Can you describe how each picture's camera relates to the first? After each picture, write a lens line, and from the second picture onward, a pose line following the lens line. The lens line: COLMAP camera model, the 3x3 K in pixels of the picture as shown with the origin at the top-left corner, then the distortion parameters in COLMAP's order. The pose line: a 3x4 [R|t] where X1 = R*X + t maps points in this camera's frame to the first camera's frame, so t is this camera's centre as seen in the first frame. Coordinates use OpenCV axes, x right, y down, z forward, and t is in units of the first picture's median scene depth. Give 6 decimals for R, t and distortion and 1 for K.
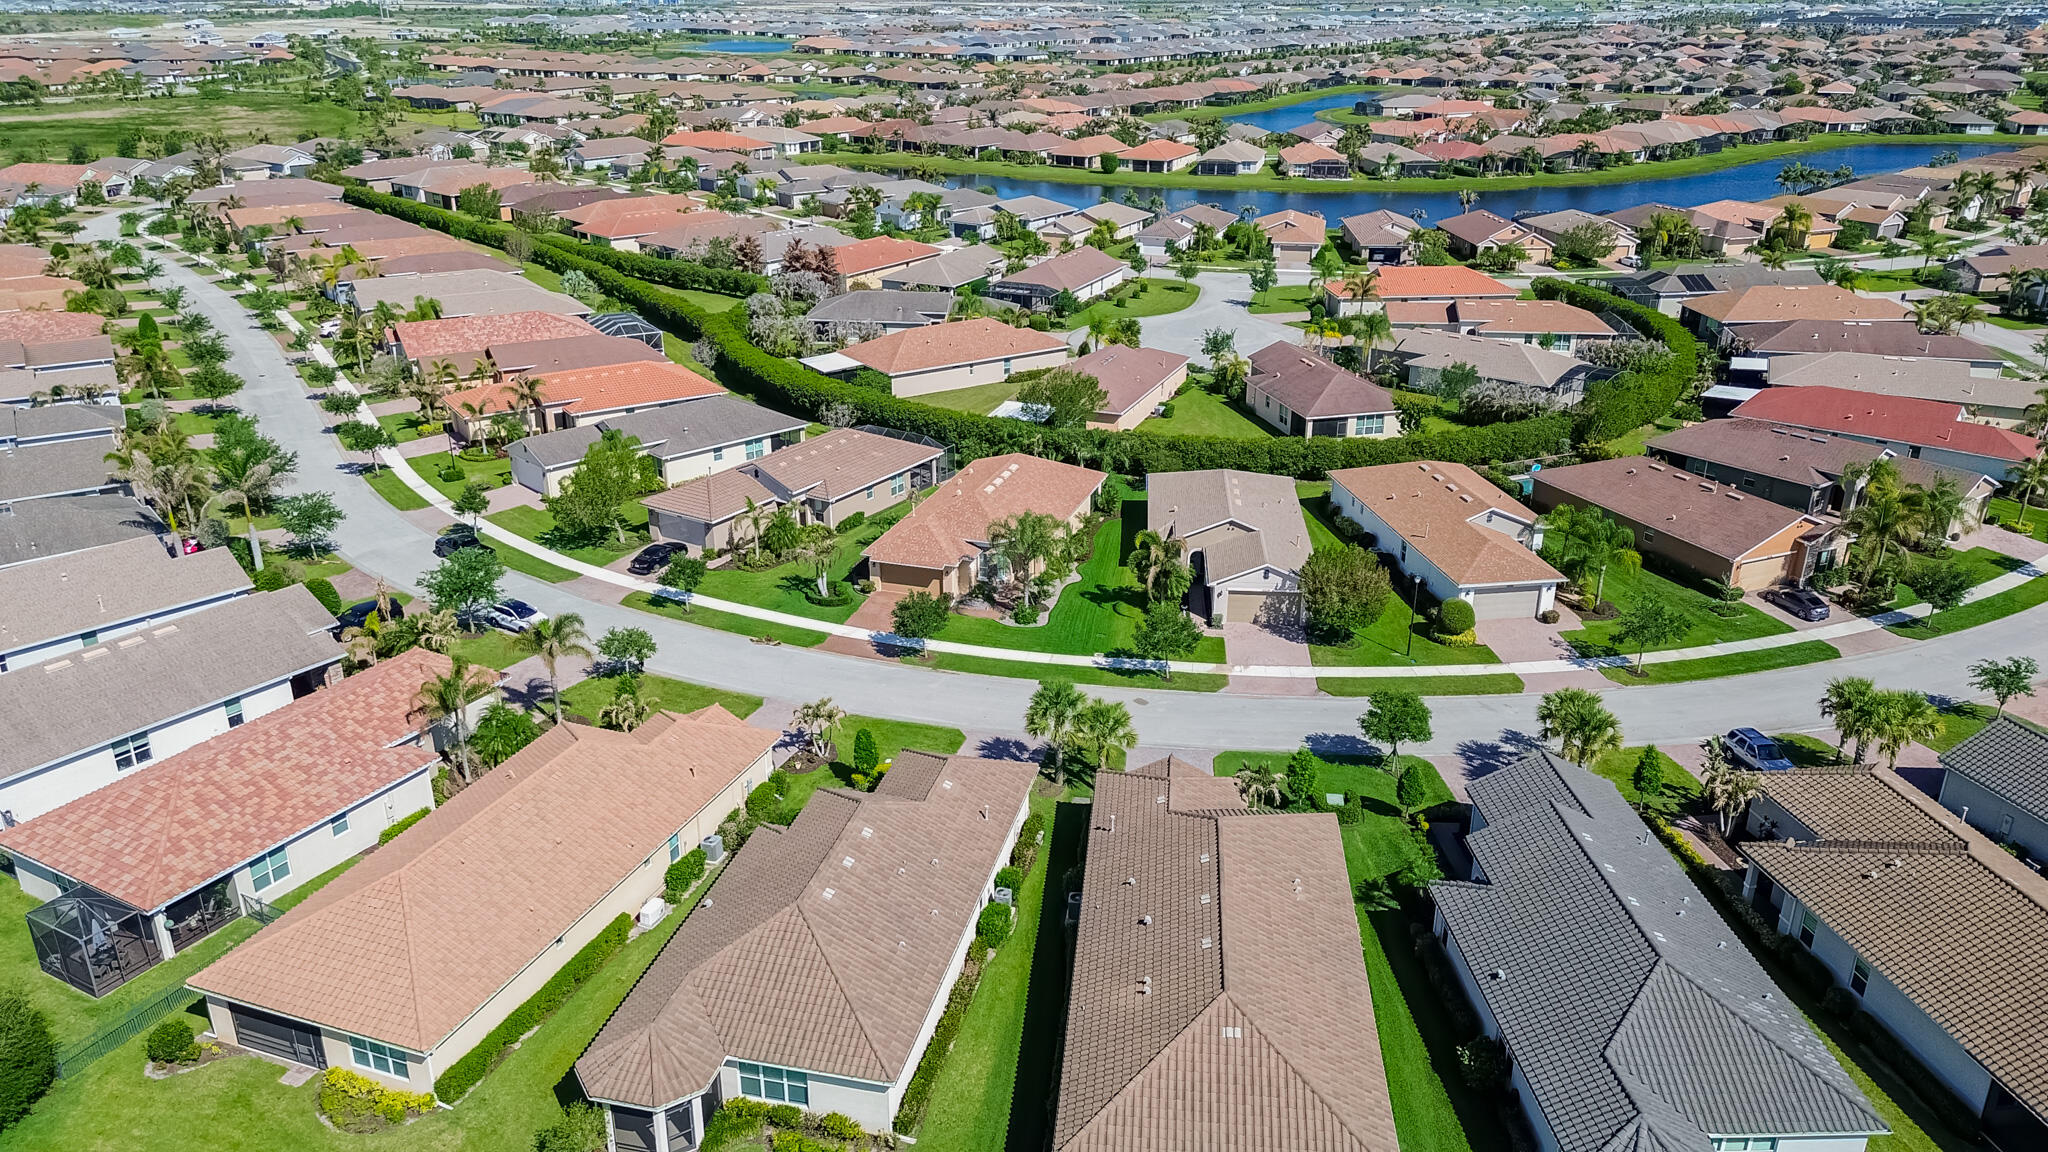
lens RADIAL K [[1468.3, 0, 1021.6], [0, 1468.3, 579.2], [0, 0, 1]] dist [0.050615, -0.049700]
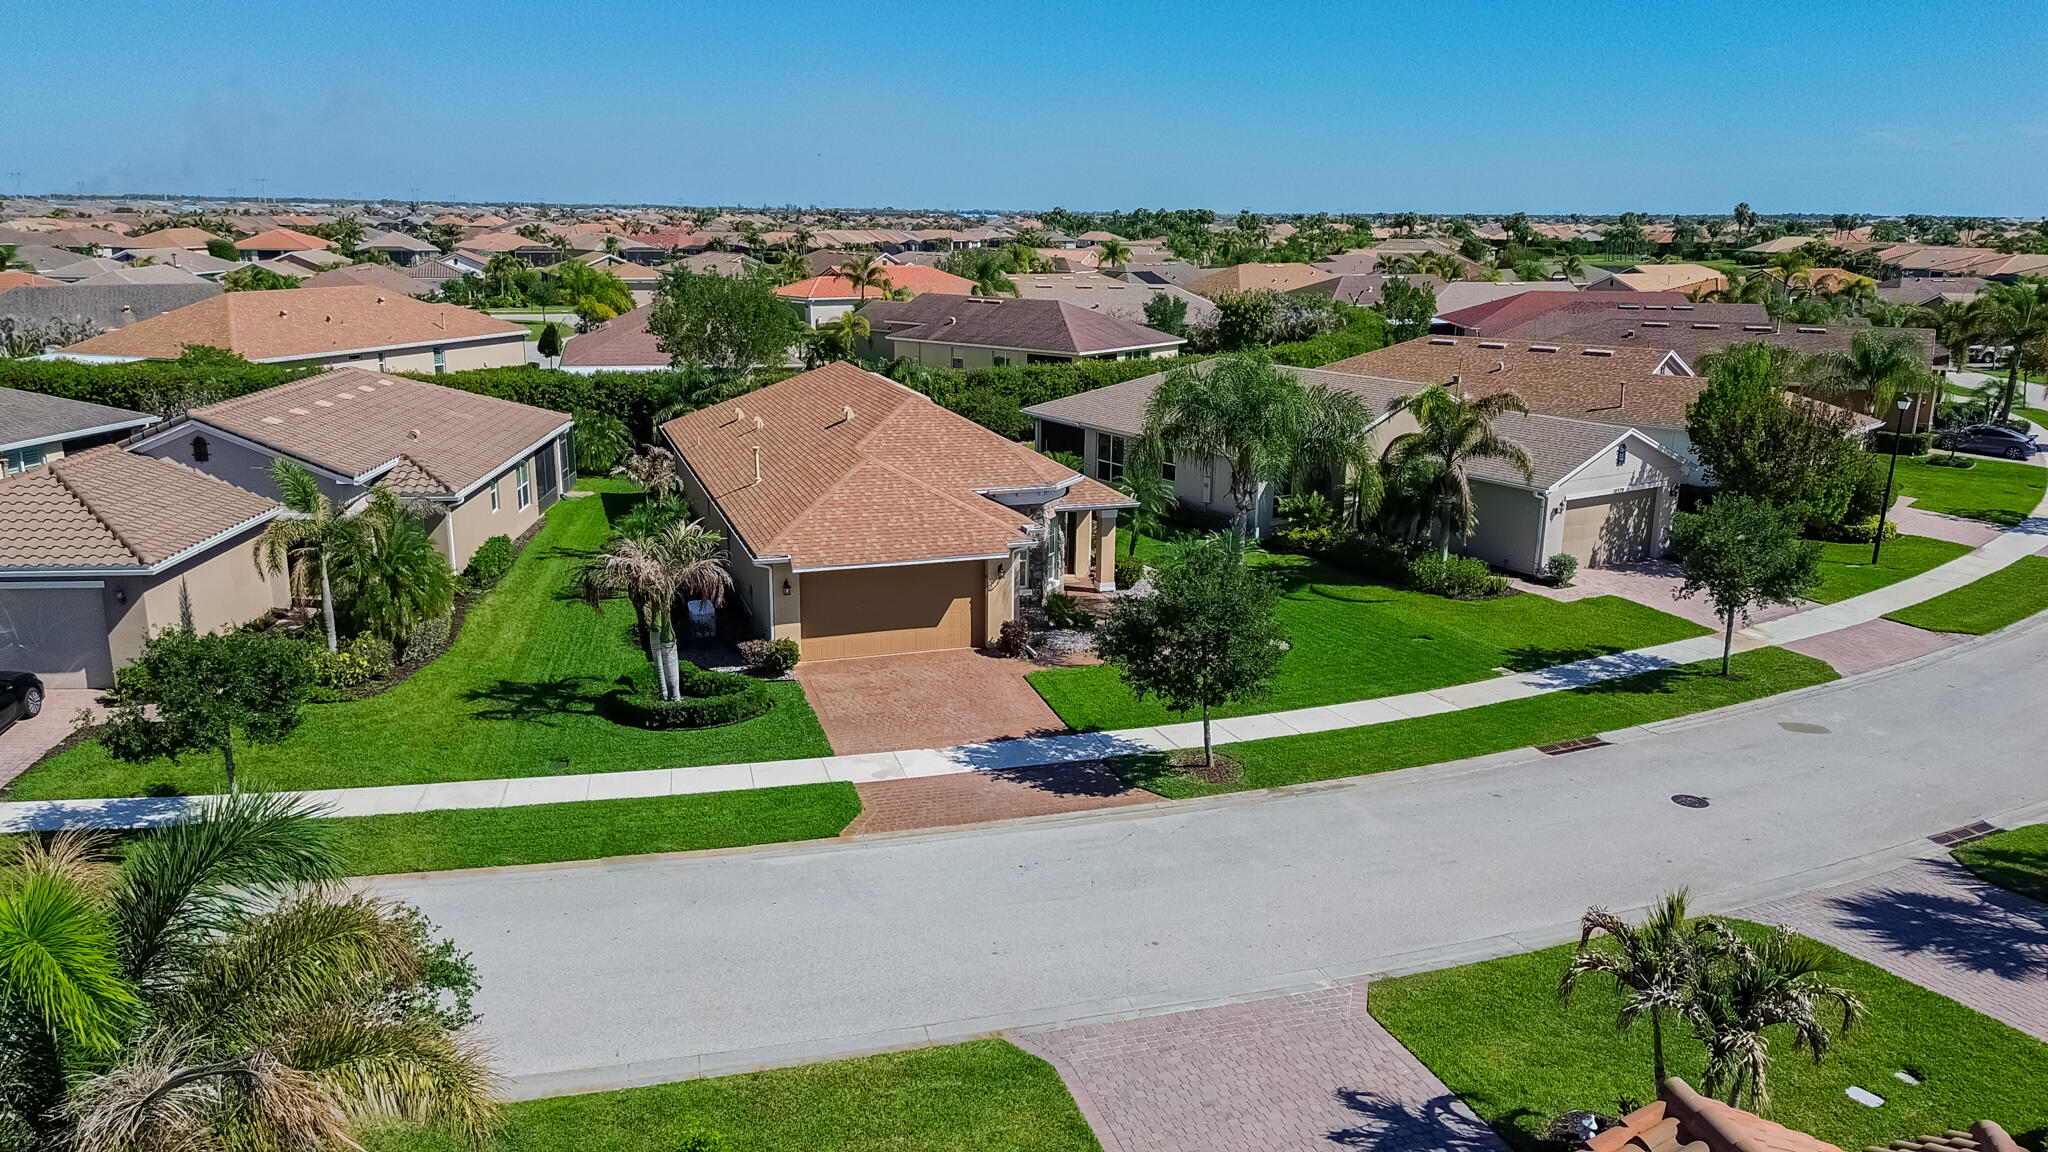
lens RADIAL K [[1468.3, 0, 1026.9], [0, 1468.3, 569.4], [0, 0, 1]] dist [0.050615, -0.049700]
pose [[0.791659, -0.136767, 0.595458, -0.139680], [0.220447, 0.972911, -0.069621, 0.011948], [-0.569806, 0.186383, 0.800364, 0.370172]]
